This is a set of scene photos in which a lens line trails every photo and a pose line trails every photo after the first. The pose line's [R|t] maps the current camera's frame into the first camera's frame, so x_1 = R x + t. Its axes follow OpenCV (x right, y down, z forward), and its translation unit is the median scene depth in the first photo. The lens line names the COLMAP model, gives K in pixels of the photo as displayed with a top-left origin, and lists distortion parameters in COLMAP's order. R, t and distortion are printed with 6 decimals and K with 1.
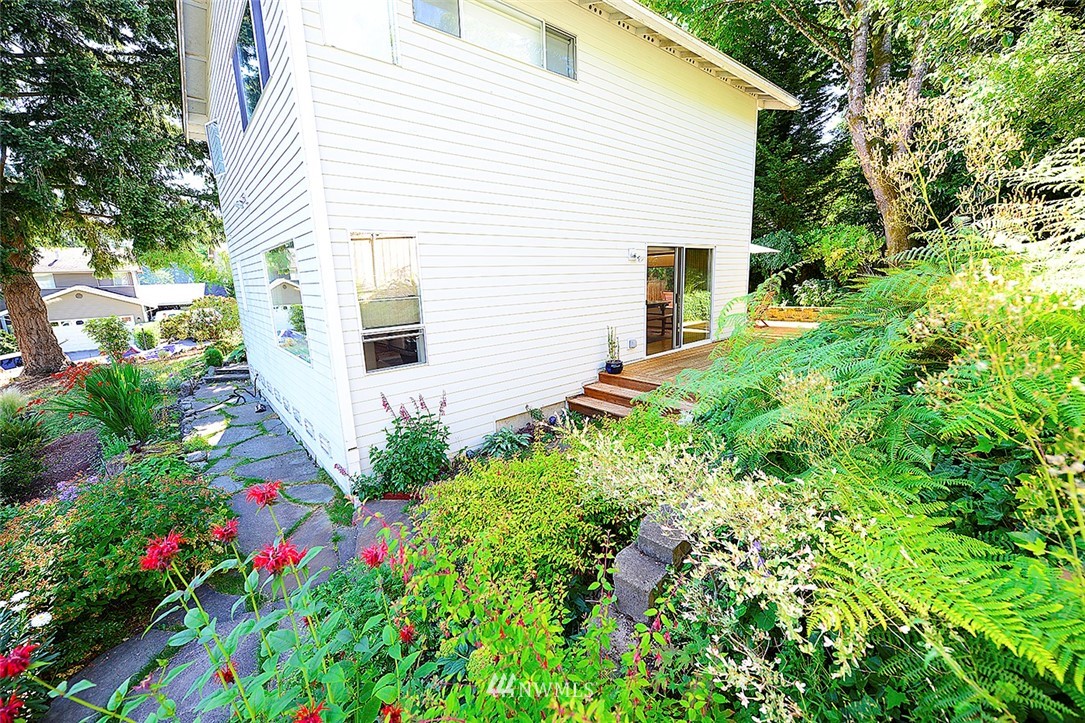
lens RADIAL K [[430.3, 0, 544.1], [0, 430.3, 358.3], [0, 0, 1]] dist [-0.005926, -0.000374]
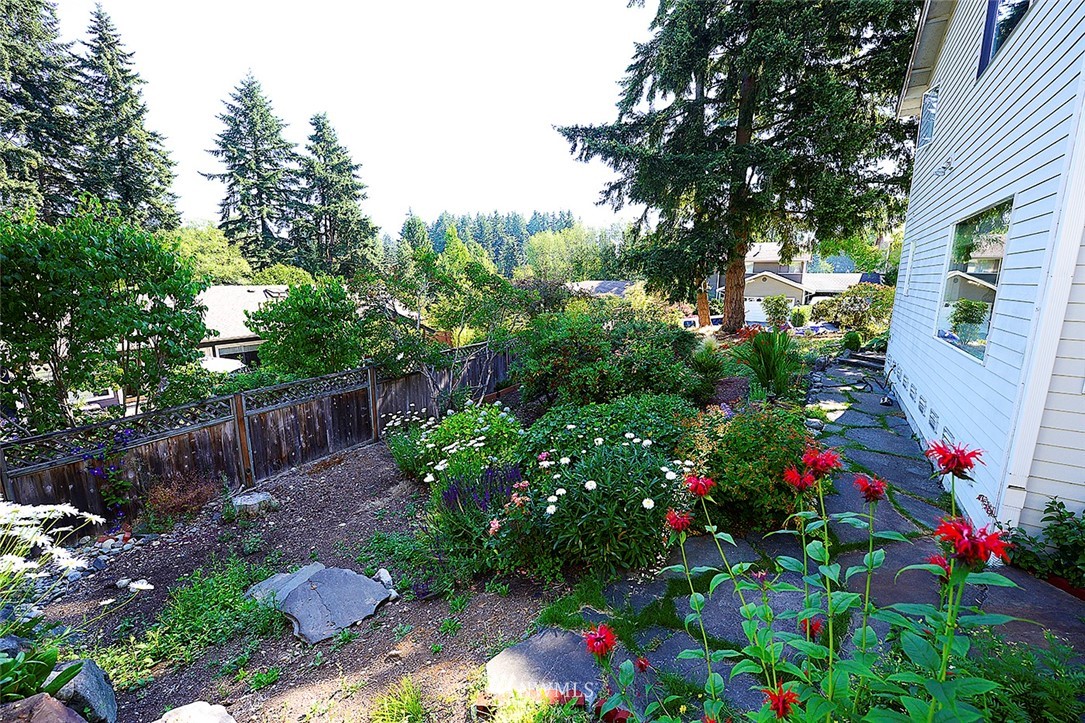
lens RADIAL K [[430.3, 0, 546.0], [0, 430.3, 361.4], [0, 0, 1]] dist [-0.005926, -0.000374]
pose [[0.281325, 0.219040, -0.934279, -0.018570], [-0.197401, 0.965988, 0.167034, 0.015473], [0.939089, 0.137437, 0.314995, 0.010200]]
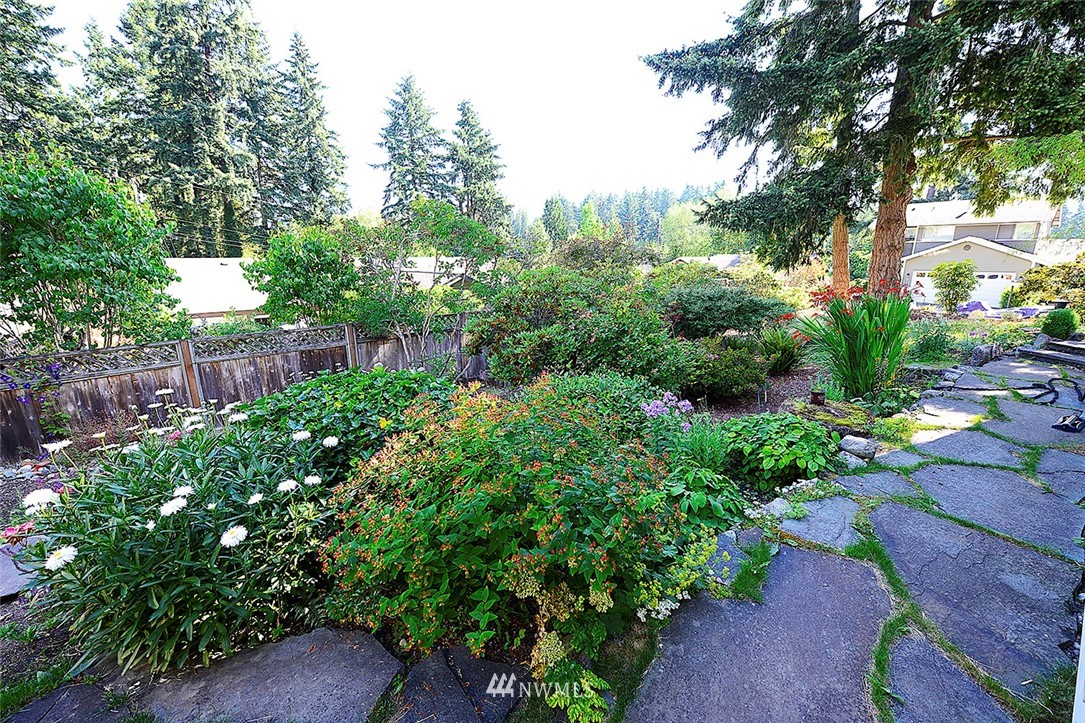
lens RADIAL K [[430.3, 0, 542.3], [0, 430.3, 362.1], [0, 0, 1]] dist [-0.005926, -0.000374]
pose [[-0.049643, 0.270874, -0.961334, -0.115143], [-0.184238, 0.943519, 0.275369, 0.017698], [0.981627, 0.190784, 0.003066, 0.247139]]
